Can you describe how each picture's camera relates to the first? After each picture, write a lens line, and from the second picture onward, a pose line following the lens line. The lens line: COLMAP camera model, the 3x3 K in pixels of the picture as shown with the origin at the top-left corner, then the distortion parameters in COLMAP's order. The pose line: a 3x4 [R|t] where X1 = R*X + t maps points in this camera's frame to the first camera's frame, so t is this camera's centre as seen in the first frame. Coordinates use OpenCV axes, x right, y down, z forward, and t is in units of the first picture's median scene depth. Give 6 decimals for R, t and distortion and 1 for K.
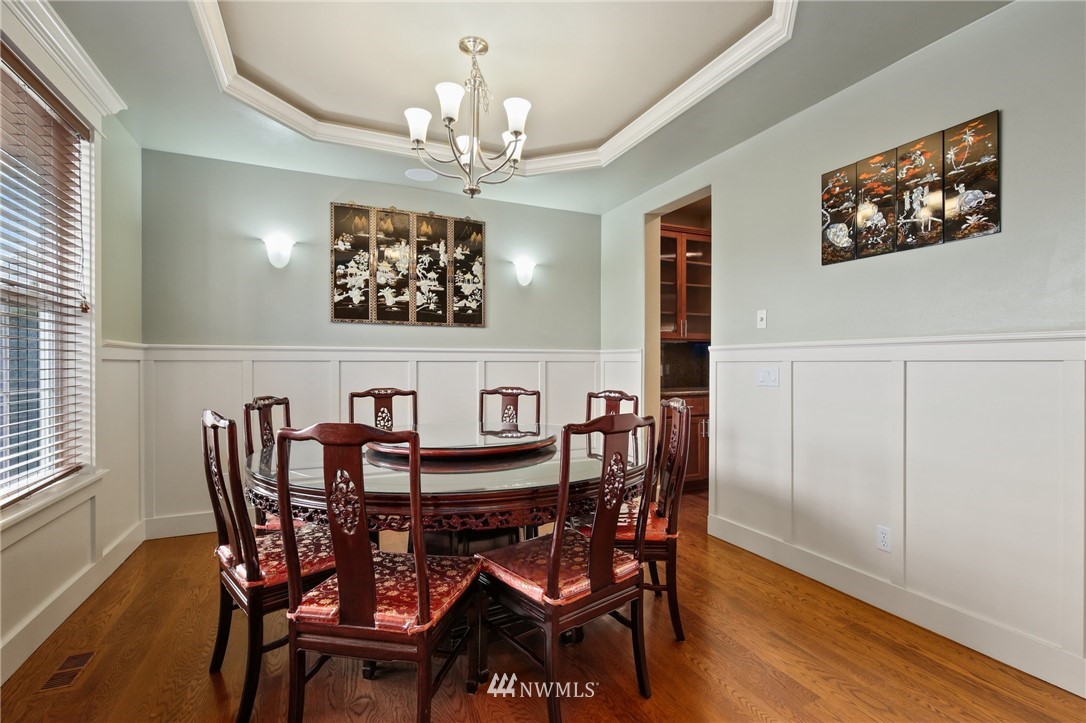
lens RADIAL K [[496.5, 0, 548.1], [0, 496.5, 364.4], [0, 0, 1]] dist [0.004044, -0.000765]
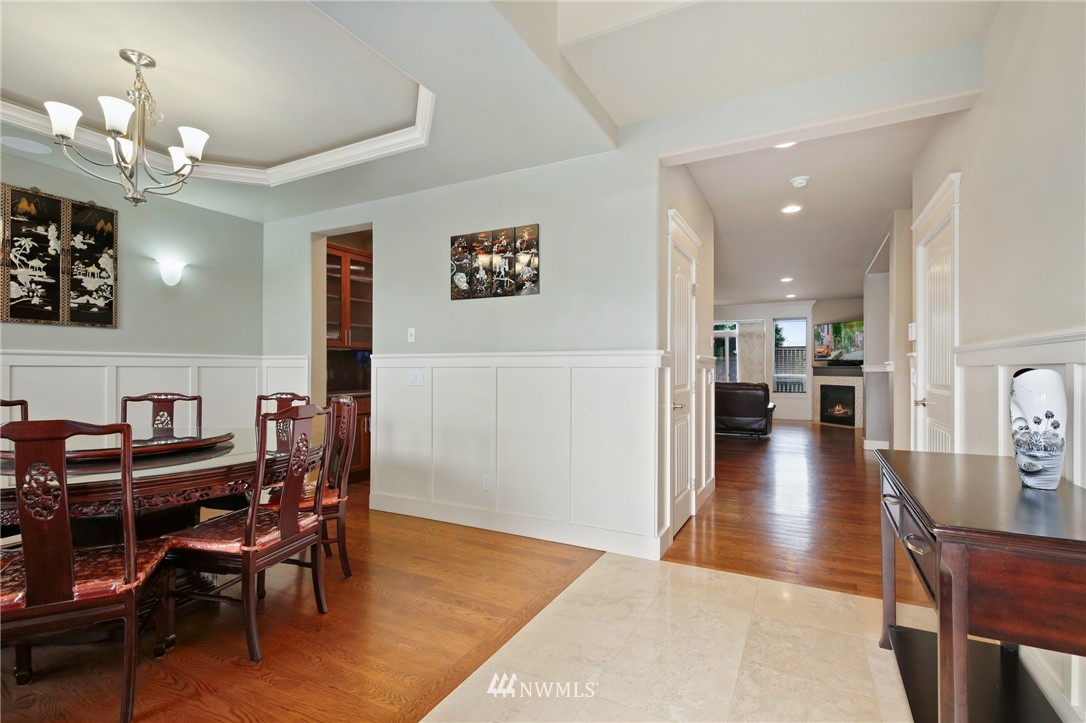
lens RADIAL K [[496.5, 0, 551.2], [0, 496.5, 368.5], [0, 0, 1]] dist [0.004044, -0.000765]
pose [[0.789334, 0.001527, 0.613963, -0.093032], [0.000730, 0.999994, -0.003426, 0.002248], [-0.613964, 0.003153, 0.789328, -0.288967]]
